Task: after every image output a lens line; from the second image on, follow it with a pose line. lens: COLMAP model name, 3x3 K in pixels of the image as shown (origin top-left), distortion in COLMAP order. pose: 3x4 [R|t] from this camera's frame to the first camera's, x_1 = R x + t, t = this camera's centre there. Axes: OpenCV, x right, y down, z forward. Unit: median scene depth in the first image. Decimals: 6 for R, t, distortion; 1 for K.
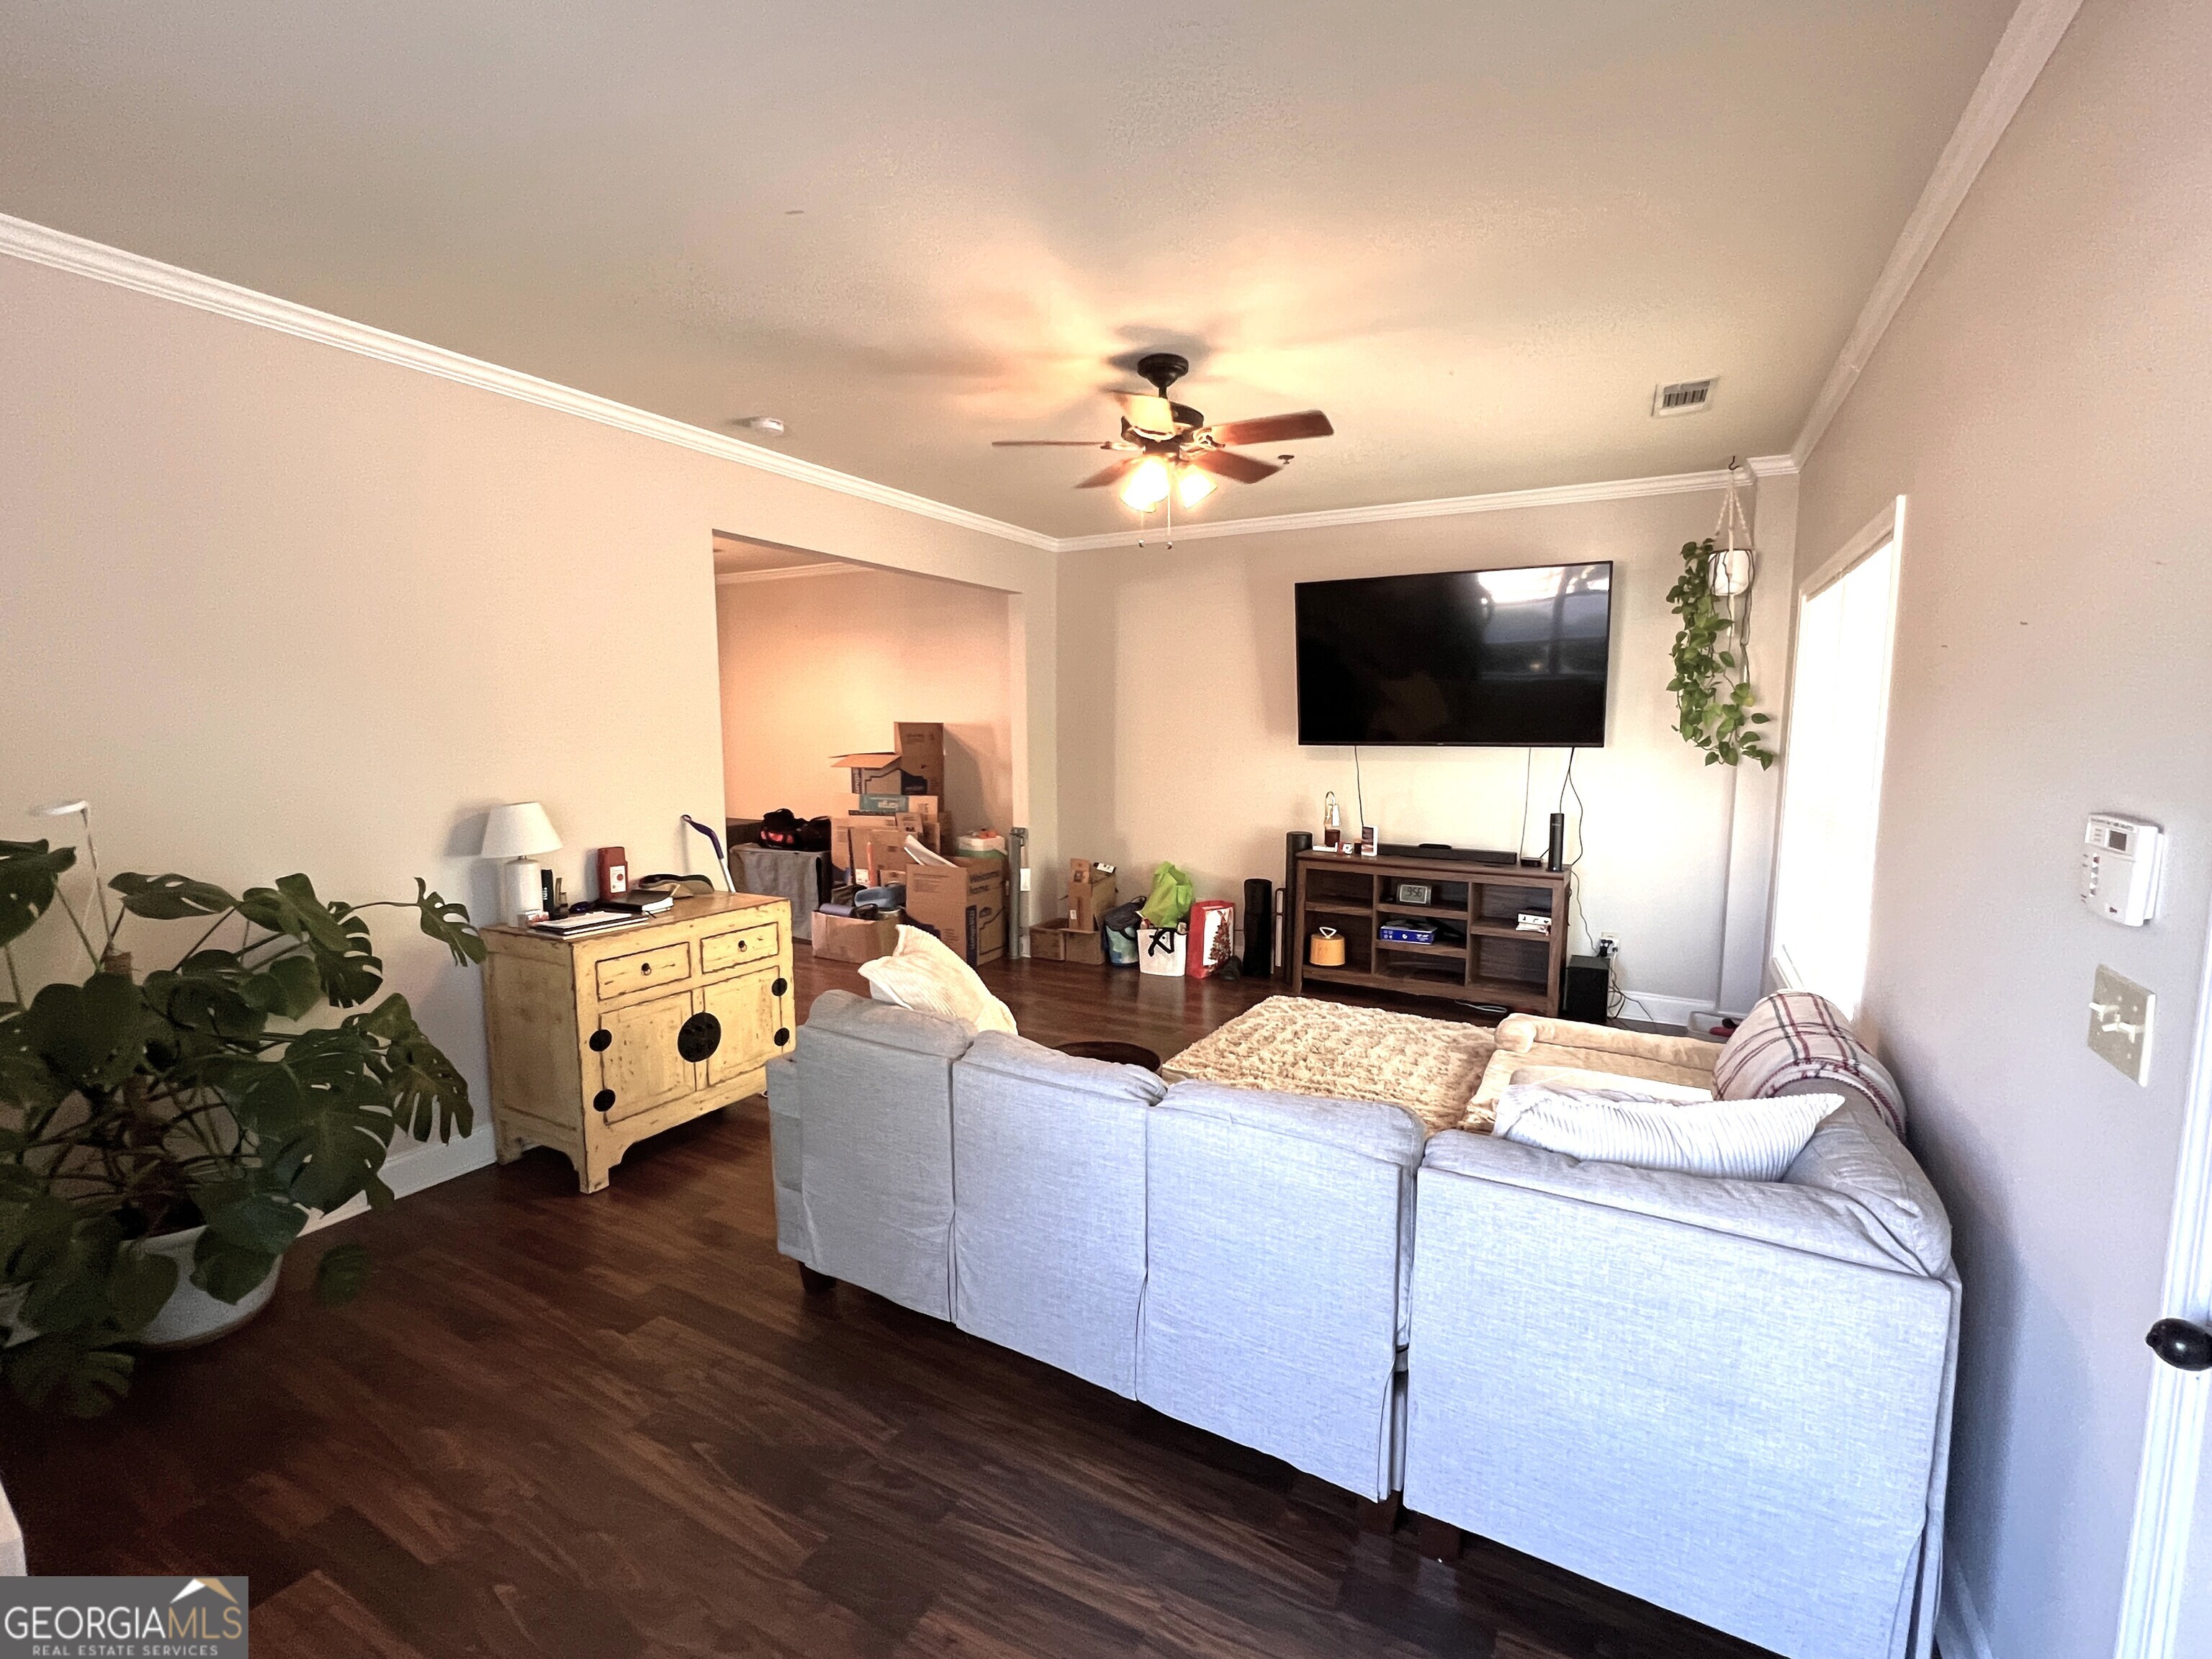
lens RADIAL K [[996.8, 0, 1104.5], [0, 996.8, 830.9], [0, 0, 1]] dist [0.002455, 0.000030]
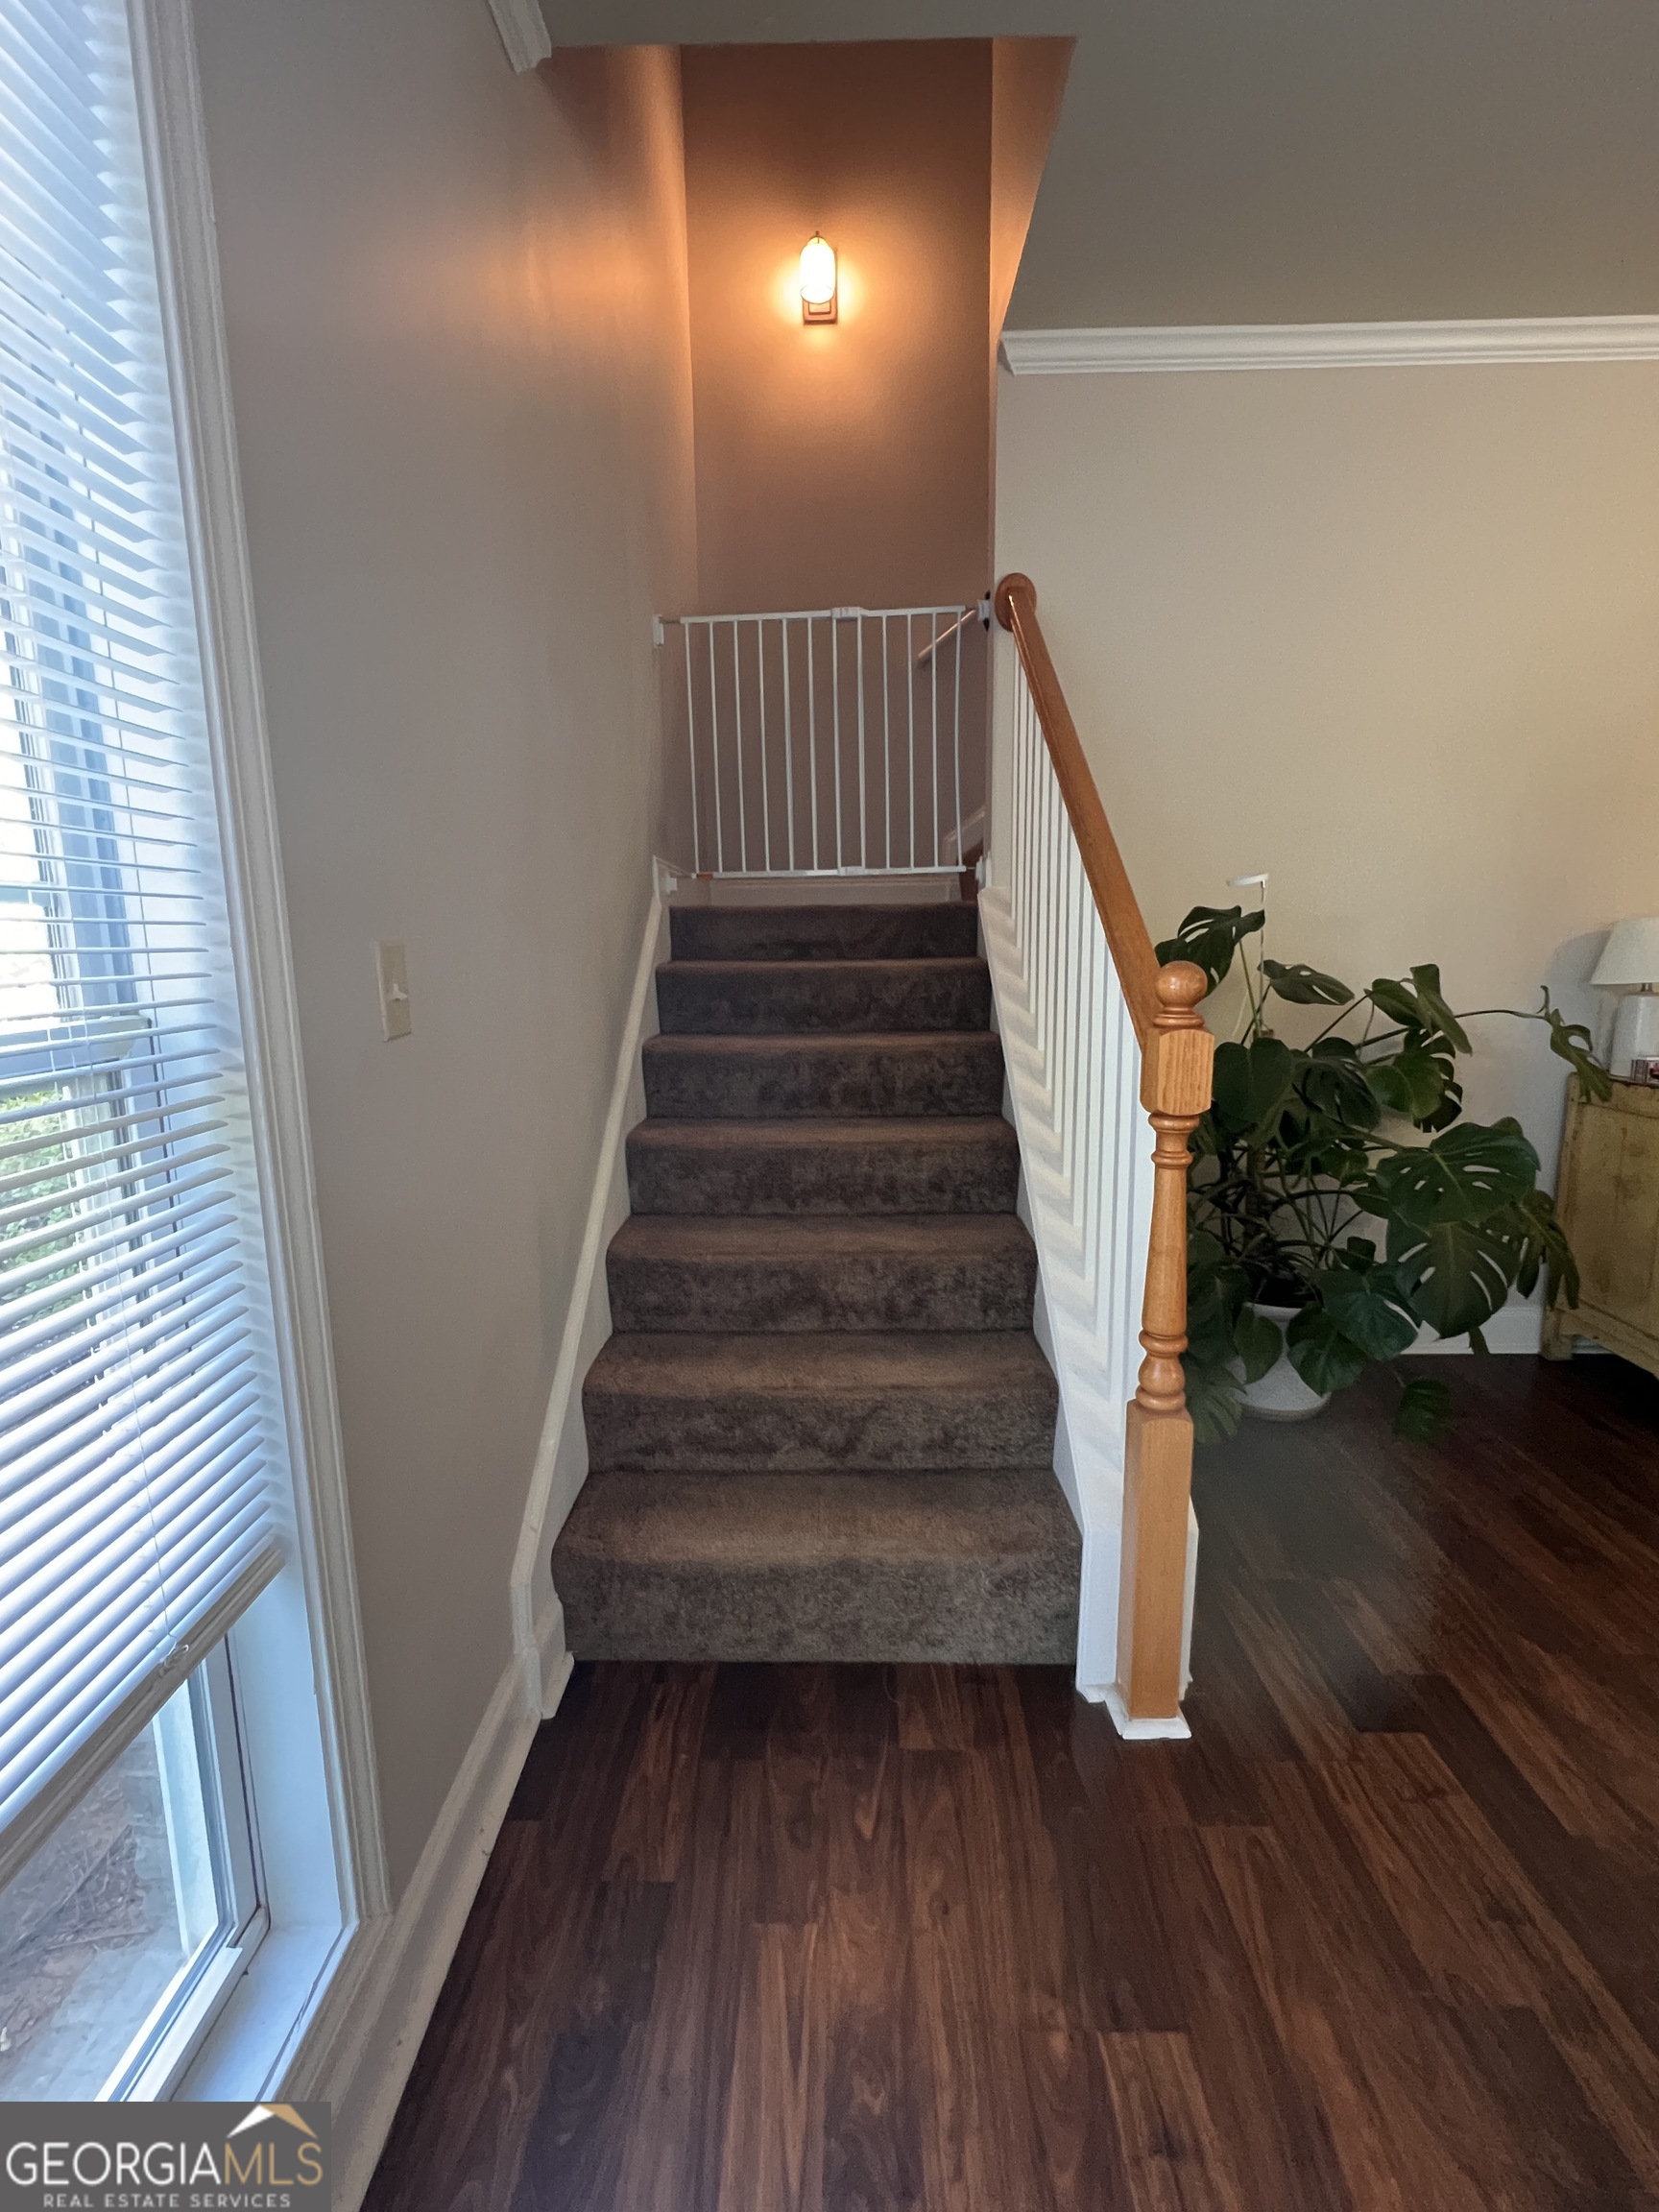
lens RADIAL K [[996.8, 0, 827.4], [0, 996.8, 1104.1], [0, 0, 1]] dist [0.002455, 0.000030]
pose [[0.470154, 0.141771, -0.871124, -0.141082], [-0.087258, 0.989645, 0.113966, 0.059970], [0.878261, 0.022431, 0.477656, 0.052650]]
